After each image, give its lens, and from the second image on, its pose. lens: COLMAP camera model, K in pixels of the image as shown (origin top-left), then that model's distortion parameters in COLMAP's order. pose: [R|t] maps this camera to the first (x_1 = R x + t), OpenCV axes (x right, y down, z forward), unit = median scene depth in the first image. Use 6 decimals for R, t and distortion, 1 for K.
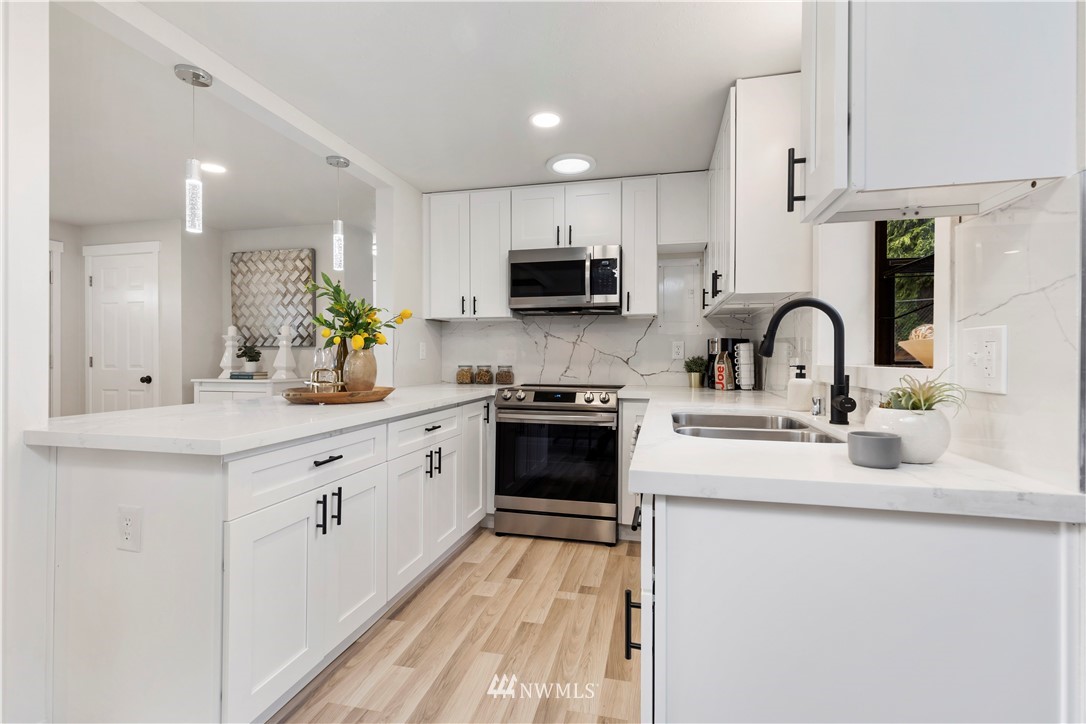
lens RADIAL K [[498.4, 0, 545.8], [0, 498.4, 356.2], [0, 0, 1]] dist [0.008025, -0.000565]
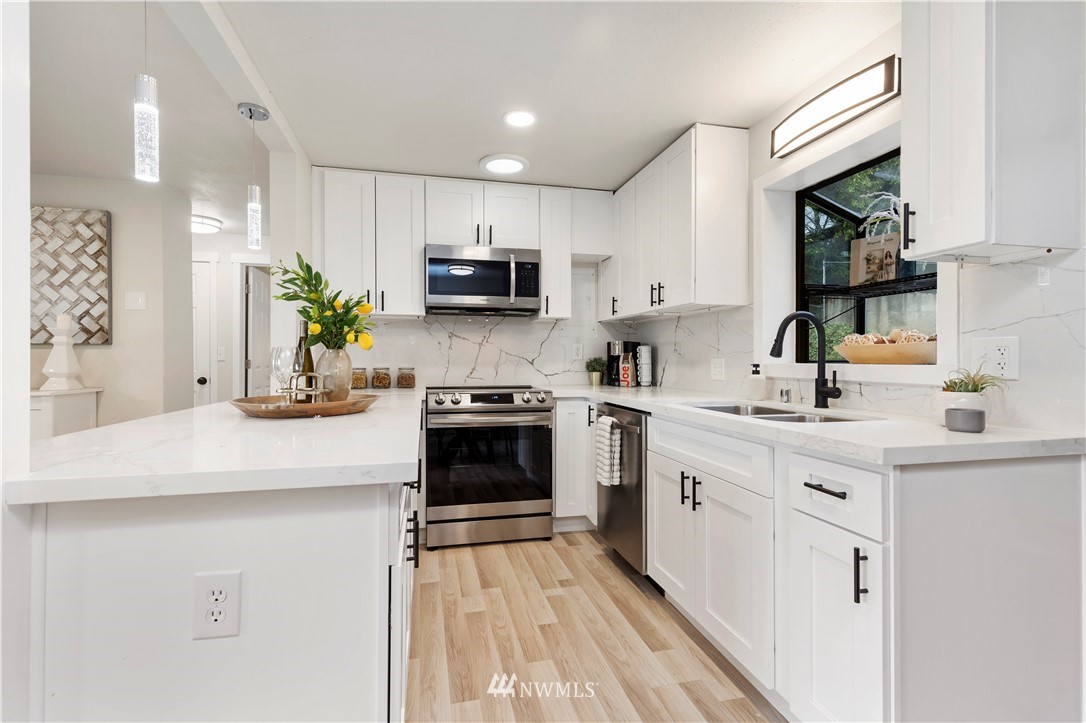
lens RADIAL K [[495.8, 0, 543.5], [0, 495.8, 357.7], [0, 0, 1]] dist [0.008253, -0.000535]
pose [[0.890958, -0.001531, 0.454083, -0.322763], [0.001457, 0.999999, 0.000512, 0.000529], [-0.454083, 0.000205, 0.890959, 0.078655]]
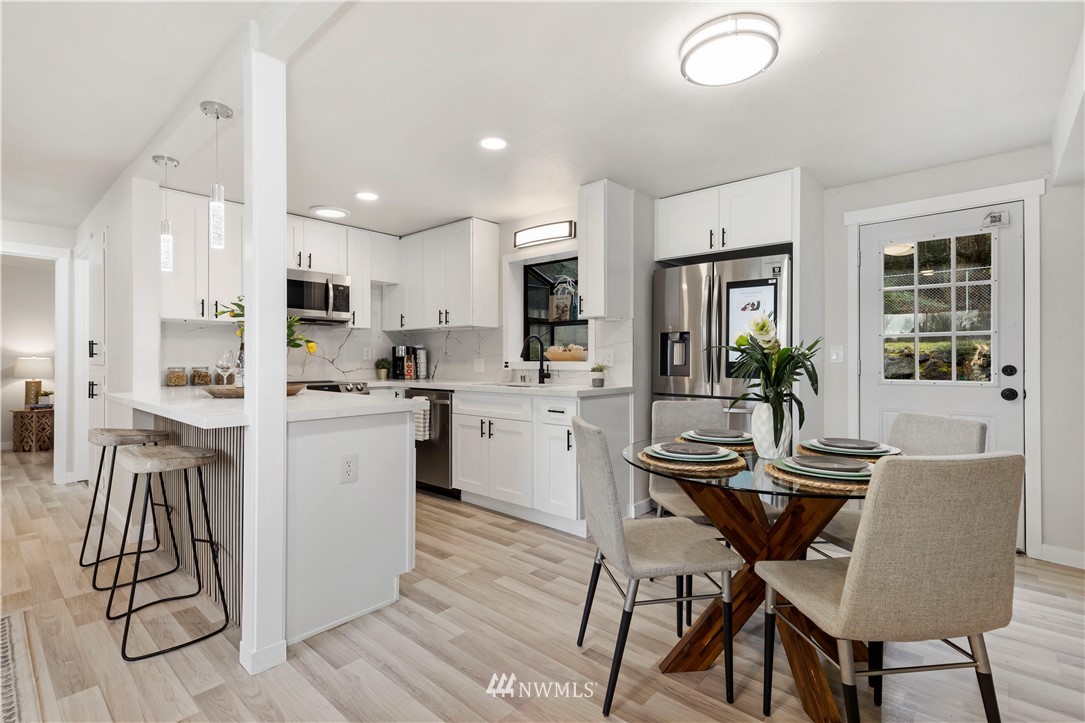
lens RADIAL K [[498.0, 0, 545.3], [0, 498.0, 355.7], [0, 0, 1]] dist [0.008025, -0.000565]
pose [[0.464144, 0.003580, 0.885753, -0.831672], [0.000546, 0.999990, -0.004328, 0.000164], [-0.885760, 0.002492, 0.464137, -0.110555]]
